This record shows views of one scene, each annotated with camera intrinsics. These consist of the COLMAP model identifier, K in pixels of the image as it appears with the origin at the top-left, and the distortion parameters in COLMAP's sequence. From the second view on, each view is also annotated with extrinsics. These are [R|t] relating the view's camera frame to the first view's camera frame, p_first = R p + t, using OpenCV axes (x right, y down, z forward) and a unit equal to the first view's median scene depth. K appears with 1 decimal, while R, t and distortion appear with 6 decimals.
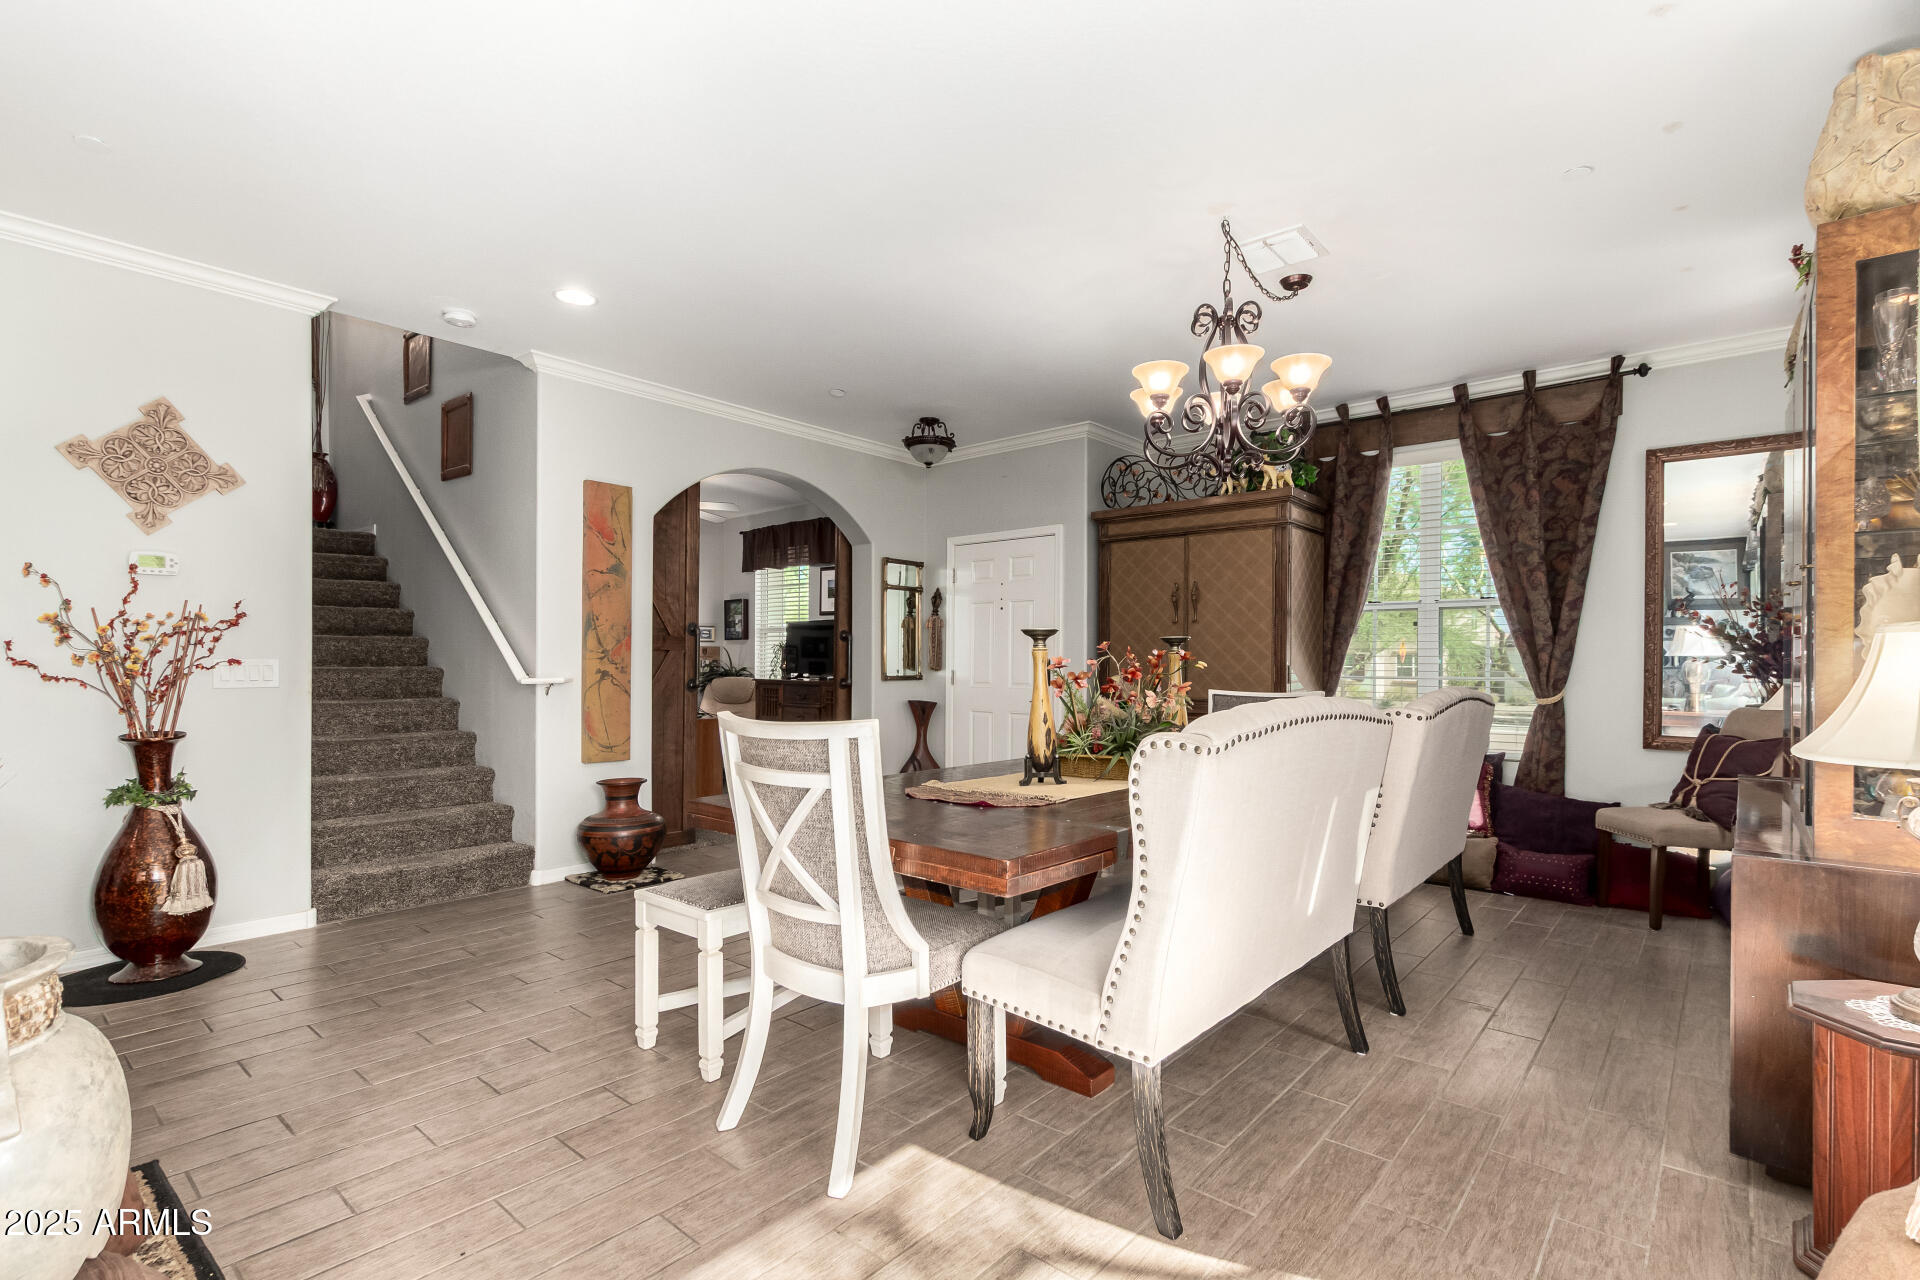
lens RADIAL K [[896.0, 0, 973.8], [0, 896.0, 665.7], [0, 0, 1]] dist [0.008964, -0.000436]
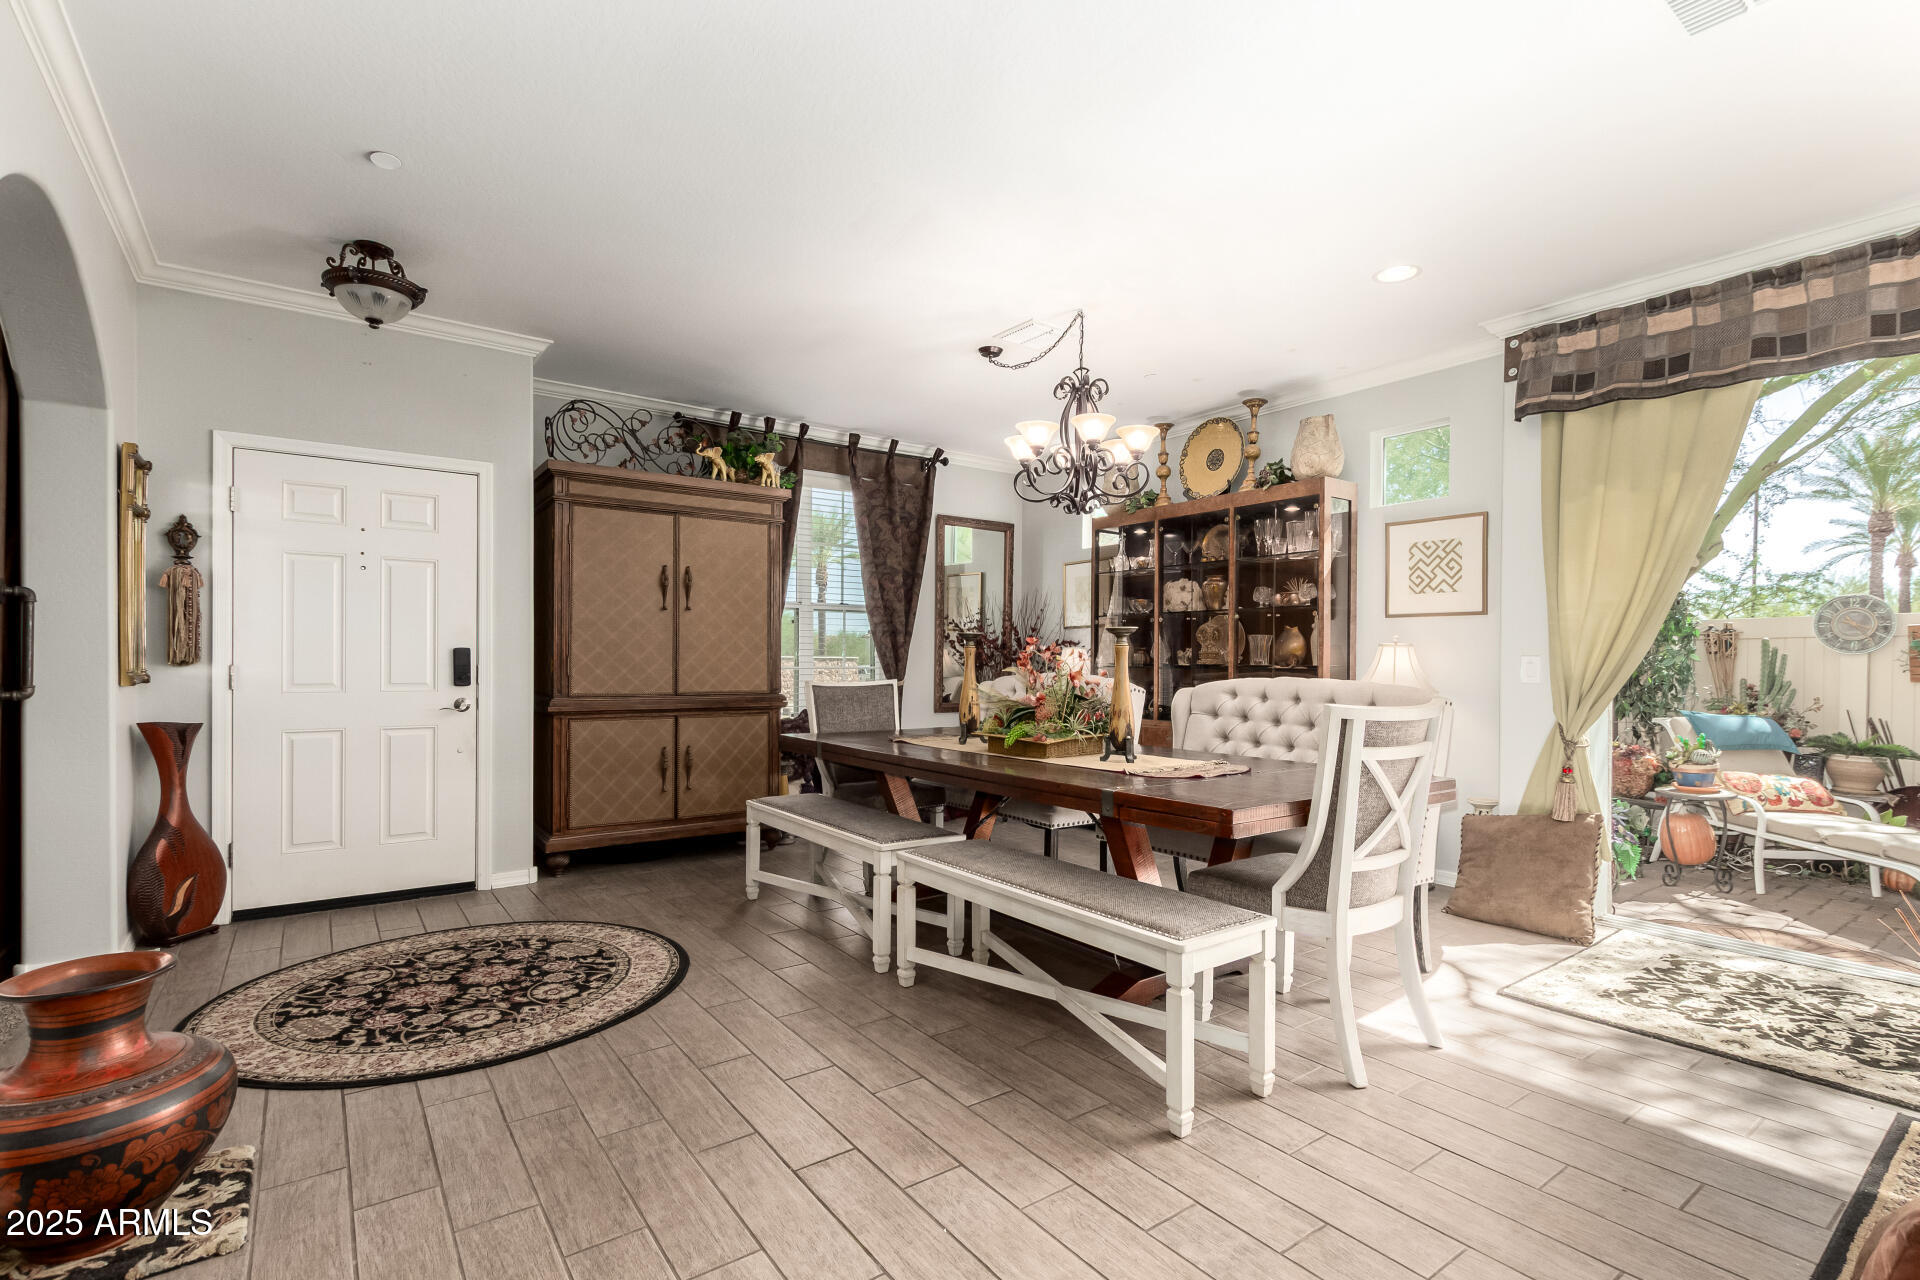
lens RADIAL K [[896.0, 0, 973.8], [0, 896.0, 665.7], [0, 0, 1]] dist [0.008964, -0.000436]
pose [[0.222339, -0.009016, 0.974928, -0.619341], [0.000156, 0.999958, 0.009212, 0.000211], [-0.974969, -0.001897, 0.222331, 0.532076]]
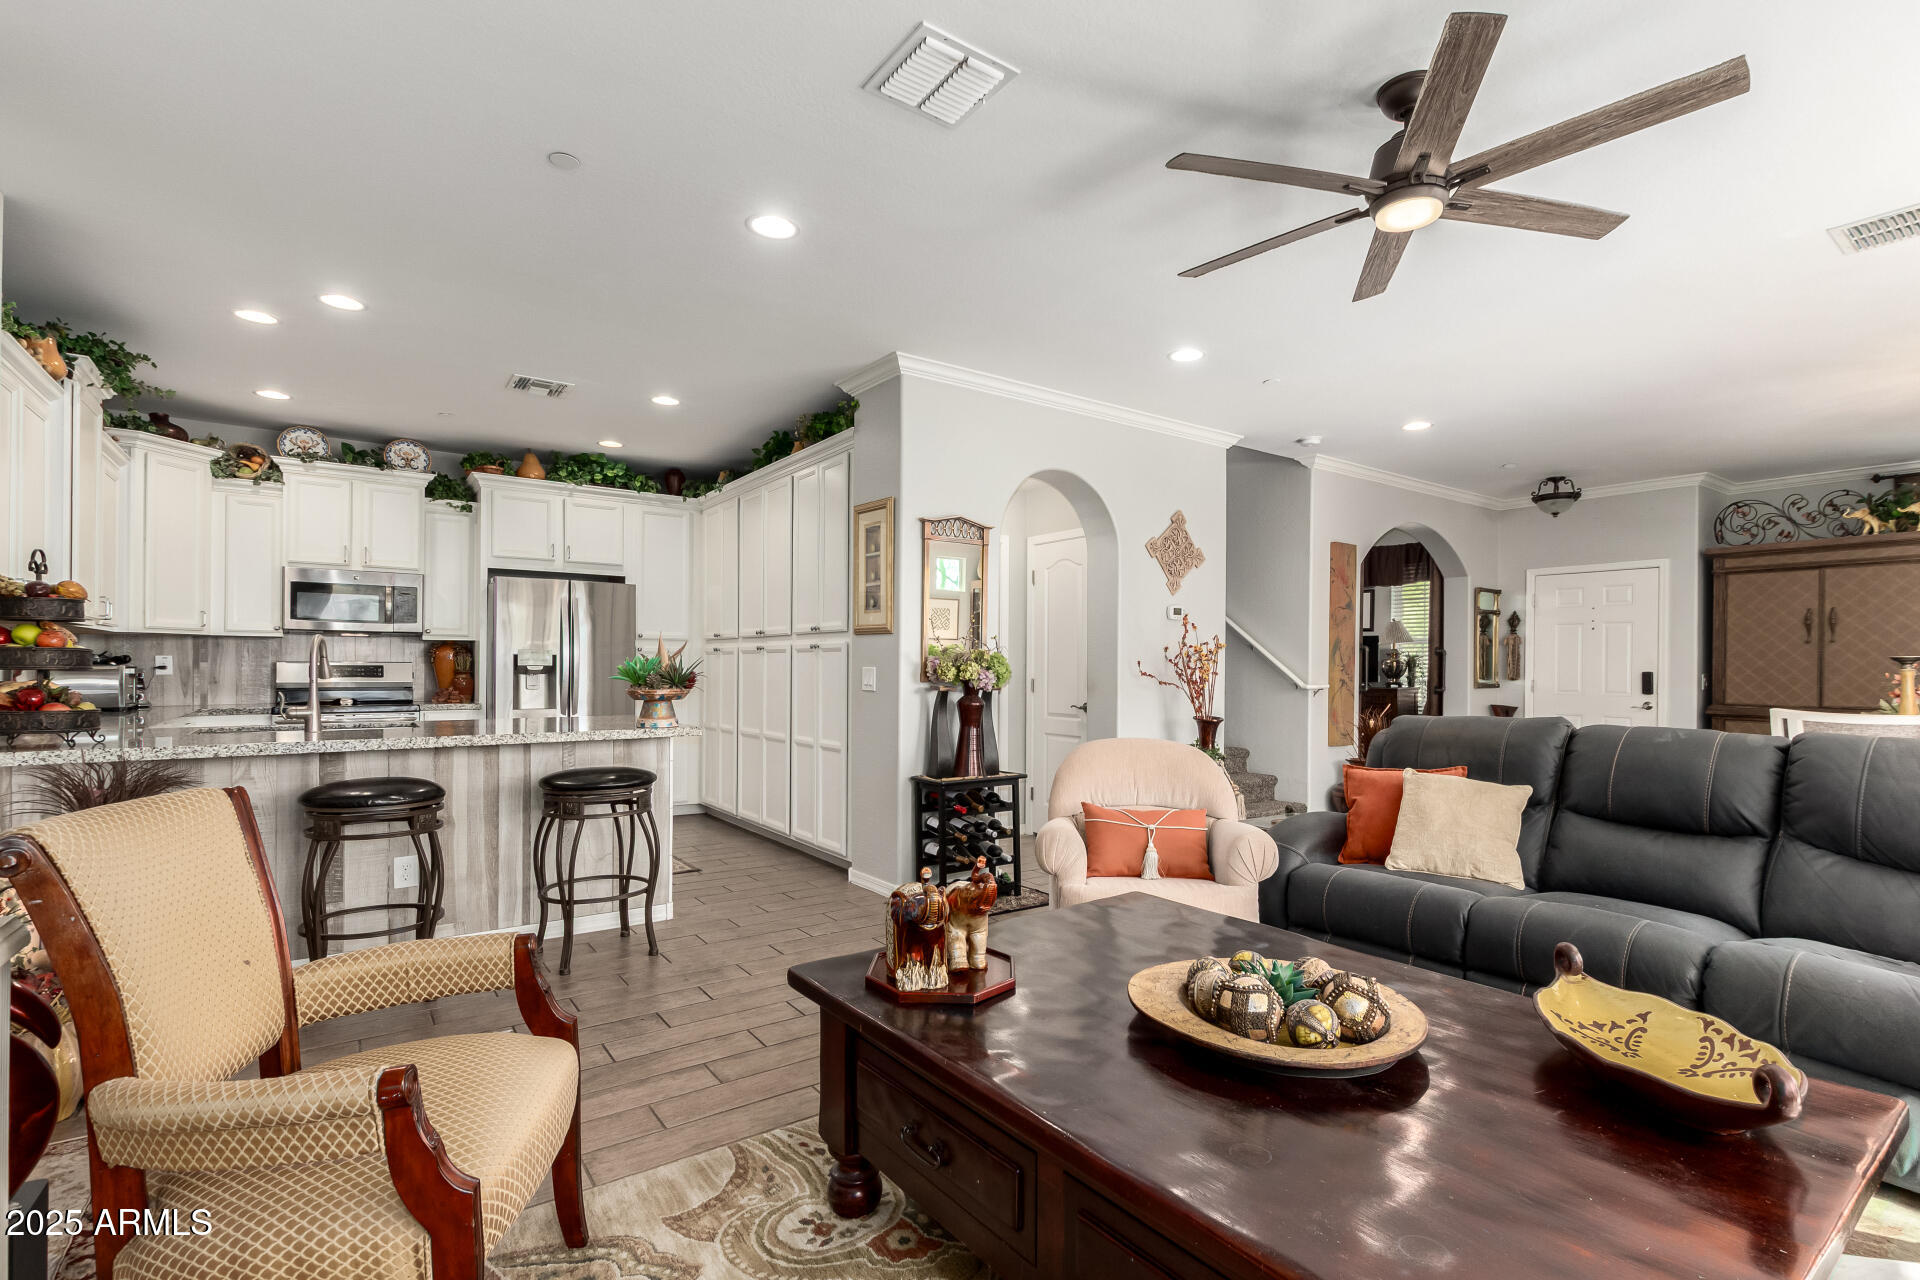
lens RADIAL K [[896.0, 0, 973.8], [0, 896.0, 665.7], [0, 0, 1]] dist [0.008964, -0.000436]
pose [[0.970709, 0.004577, -0.240215, -0.597294], [-0.005899, 0.999971, -0.004784, -0.004999], [0.240187, 0.006061, 0.970708, -0.452866]]
